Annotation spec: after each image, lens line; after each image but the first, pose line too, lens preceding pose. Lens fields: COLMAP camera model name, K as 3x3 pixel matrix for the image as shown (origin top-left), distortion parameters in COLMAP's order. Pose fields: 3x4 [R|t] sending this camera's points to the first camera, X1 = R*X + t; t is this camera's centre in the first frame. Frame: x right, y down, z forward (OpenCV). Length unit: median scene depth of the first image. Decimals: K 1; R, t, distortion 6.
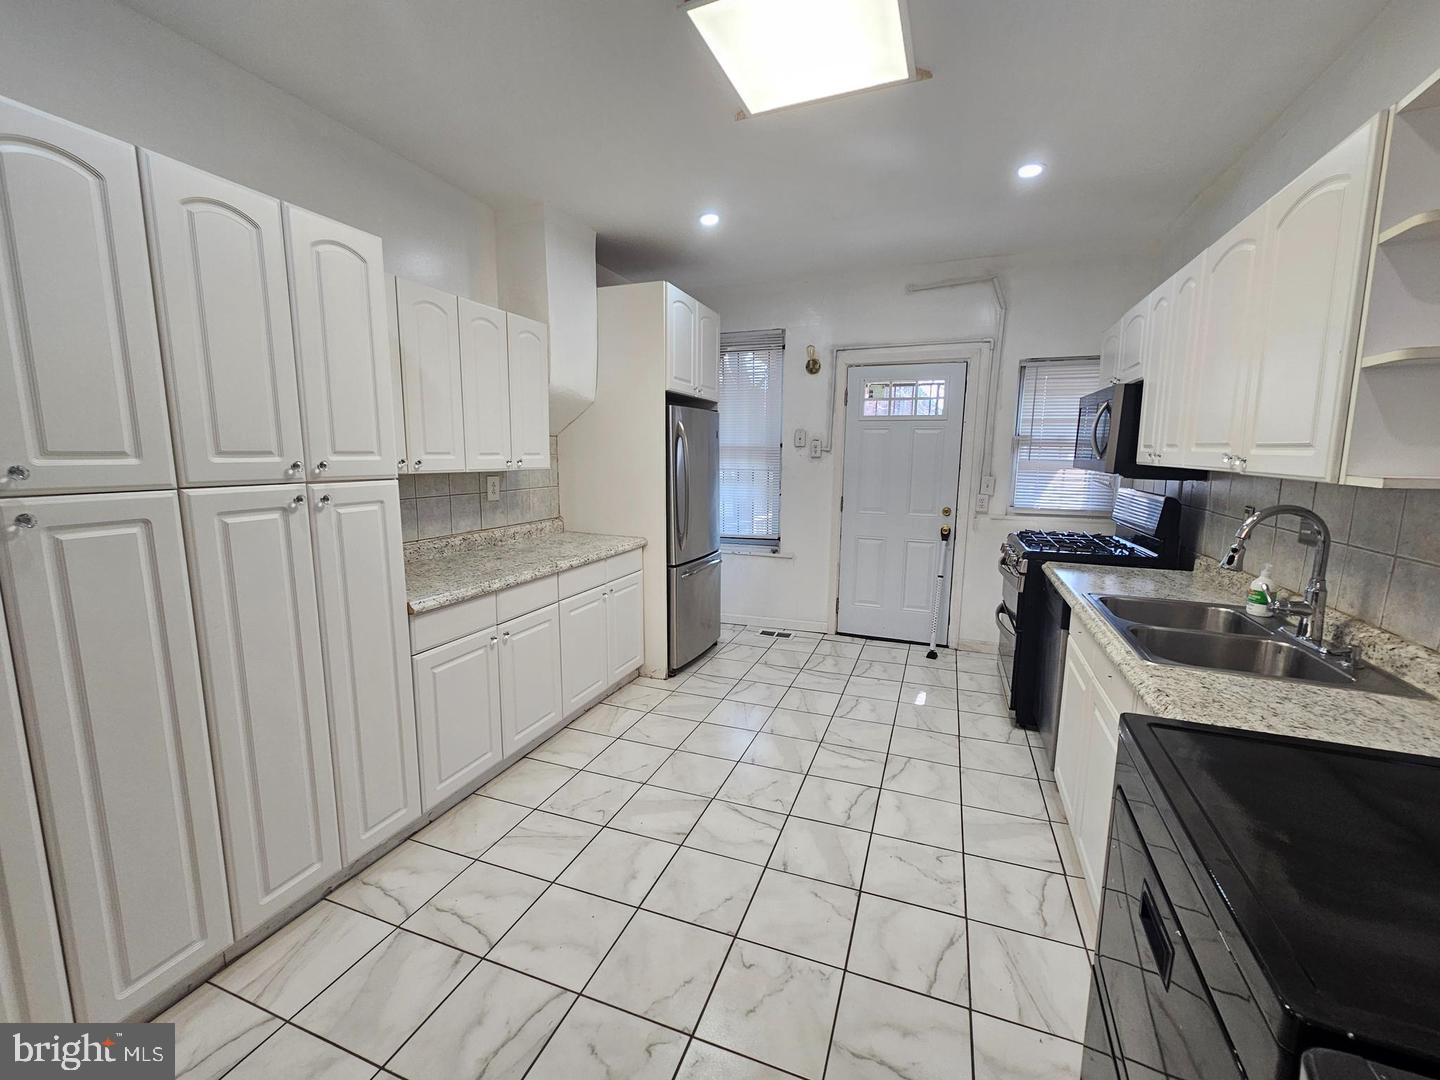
lens RADIAL K [[579.6, 0, 720.0], [0, 579.6, 540.0], [0, 0, 1]] dist [-0.001736, 0.000190]
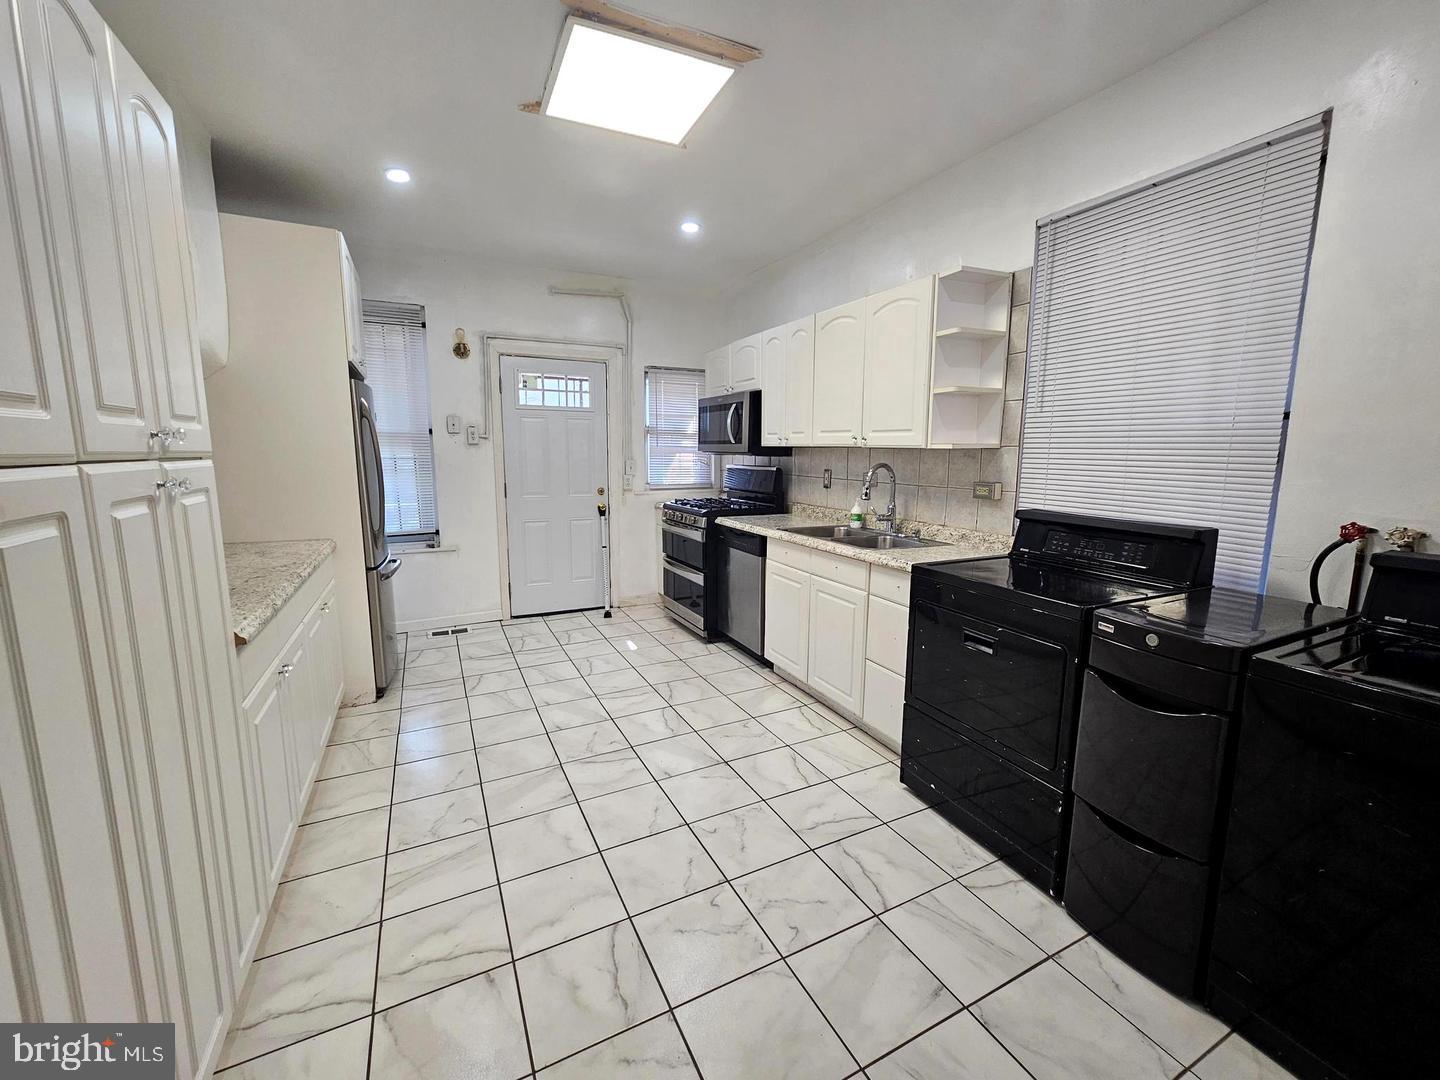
lens RADIAL K [[578.4, 0, 720.0], [0, 578.4, 540.0], [0, 0, 1]] dist [0.002958, 0.000105]
pose [[0.685942, -0.115762, 0.718389, -0.307931], [0.109214, 0.992460, 0.055644, 0.010565], [-0.719413, 0.040289, 0.693413, 0.030388]]
